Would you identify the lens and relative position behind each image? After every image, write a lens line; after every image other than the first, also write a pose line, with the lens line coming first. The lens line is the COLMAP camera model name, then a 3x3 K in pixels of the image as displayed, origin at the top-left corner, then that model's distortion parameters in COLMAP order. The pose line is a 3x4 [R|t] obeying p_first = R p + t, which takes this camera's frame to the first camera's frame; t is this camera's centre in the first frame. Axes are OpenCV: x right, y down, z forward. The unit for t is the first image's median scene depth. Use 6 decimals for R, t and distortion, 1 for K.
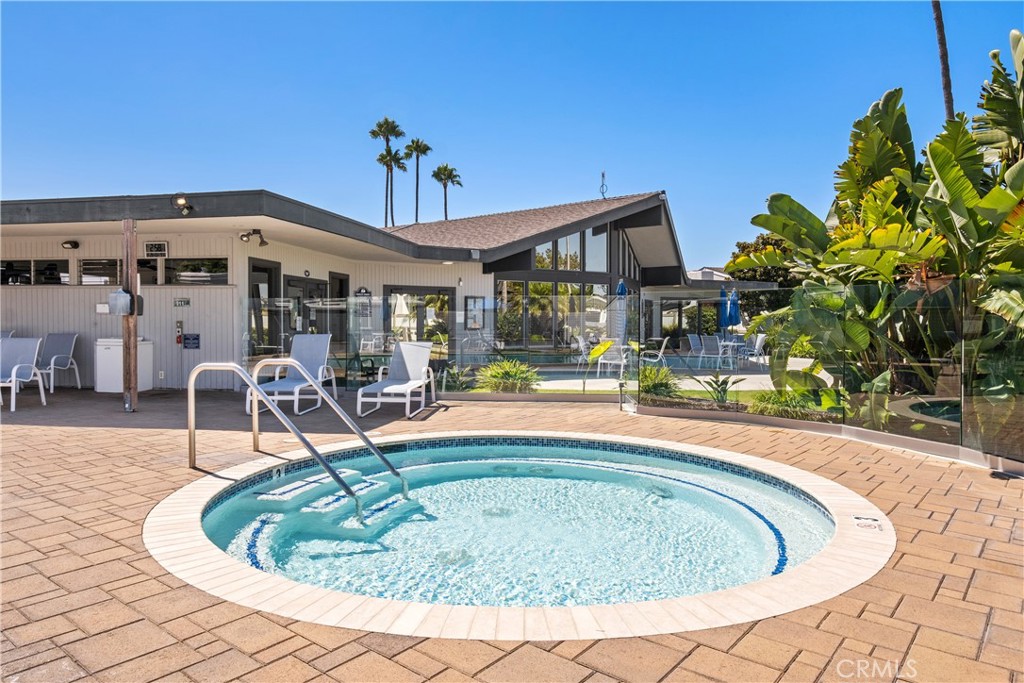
lens RADIAL K [[650.6, 0, 512.0], [0, 650.6, 341.5], [0, 0, 1]] dist [0.003671, 0.000261]
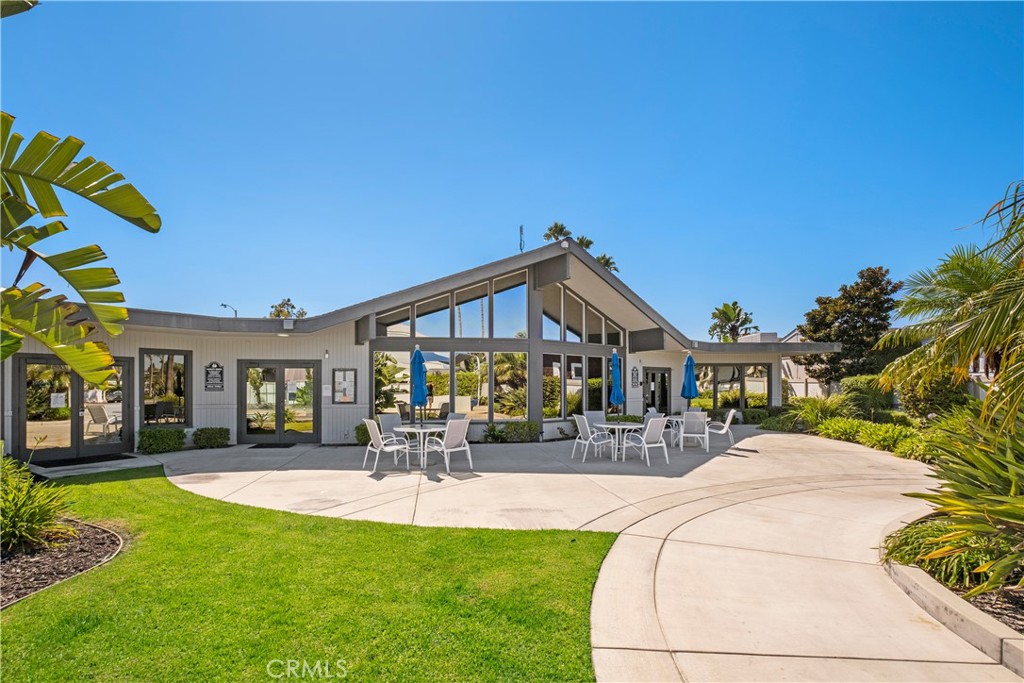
lens RADIAL K [[506.2, 0, 511.7], [0, 506.2, 378.6], [0, 0, 1]] dist [0.000450, 0.000049]
pose [[0.901464, -0.010665, -0.432723, 0.427265], [-0.010249, 0.998890, -0.045970, -0.020204], [0.432733, 0.045875, 0.900354, 0.379955]]
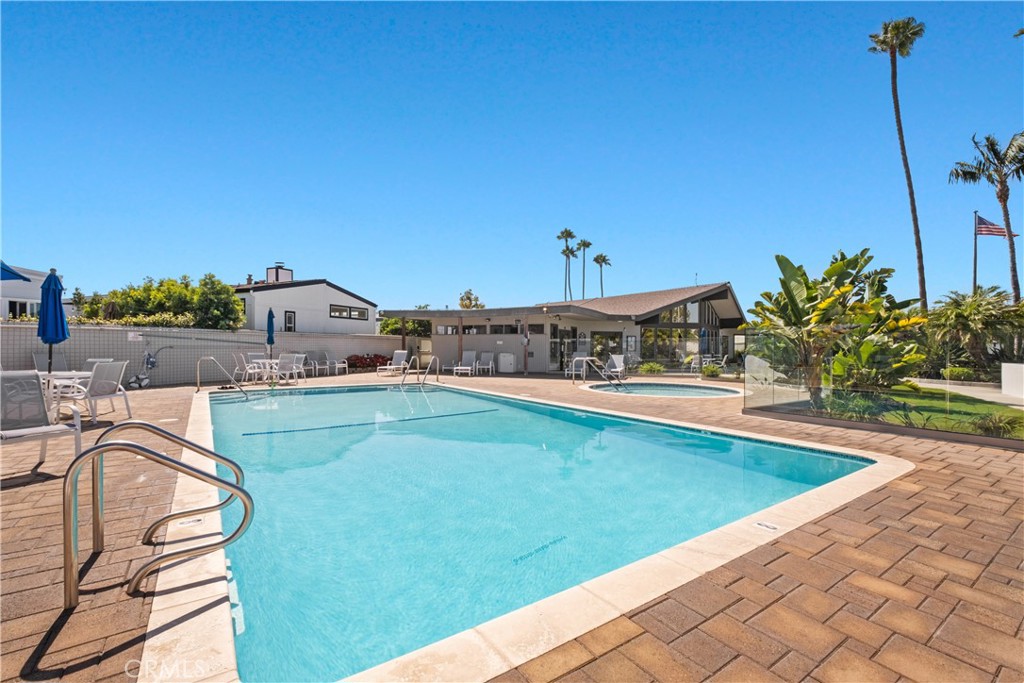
lens RADIAL K [[445.2, 0, 512.0], [0, 445.2, 341.5], [0, 0, 1]] dist [-0.000874, -0.000418]
pose [[0.961797, 0.000457, -0.273762, -0.029264], [-0.012362, 0.999051, -0.041763, 0.013618], [0.273483, 0.043552, 0.960890, -0.455139]]
